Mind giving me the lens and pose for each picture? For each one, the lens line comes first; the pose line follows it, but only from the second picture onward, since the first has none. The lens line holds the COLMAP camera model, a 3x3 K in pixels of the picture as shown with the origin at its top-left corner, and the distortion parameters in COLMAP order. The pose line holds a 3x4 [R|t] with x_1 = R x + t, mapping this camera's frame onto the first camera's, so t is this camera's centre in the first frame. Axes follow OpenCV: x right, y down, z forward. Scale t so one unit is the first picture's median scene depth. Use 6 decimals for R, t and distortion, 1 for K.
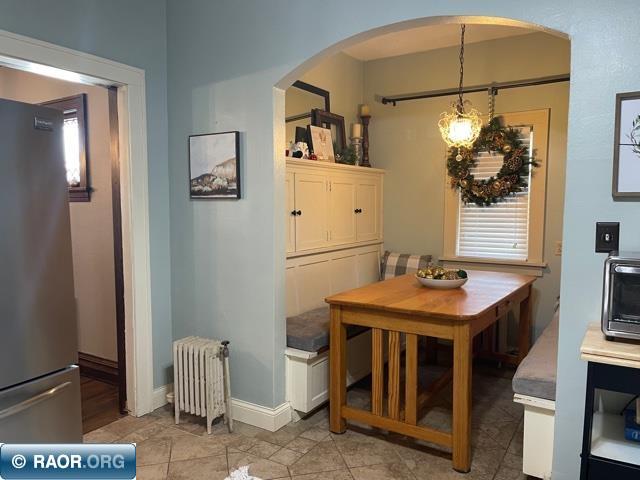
lens RADIAL K [[482.4, 0, 316.8], [0, 482.4, 241.7], [0, 0, 1]] dist [0.042201, -0.035562]
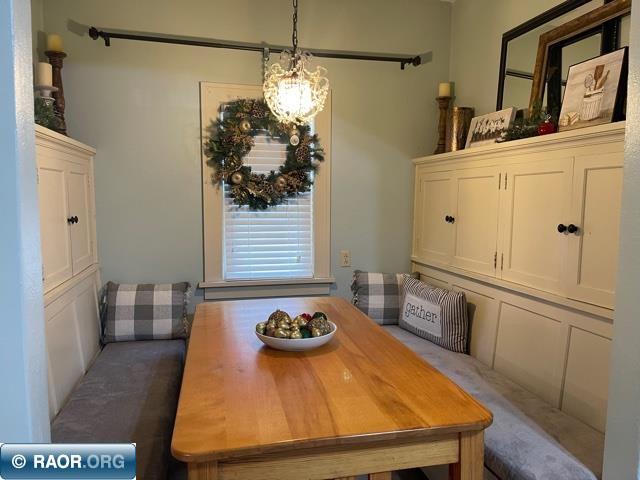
lens RADIAL K [[482.4, 0, 324.1], [0, 482.4, 241.2], [0, 0, 1]] dist [0.042201, -0.035562]
pose [[0.681738, -0.061190, 0.729033, -0.131373], [0.049649, 0.998068, 0.037344, -0.048063], [-0.729910, 0.010737, 0.683459, 0.425135]]
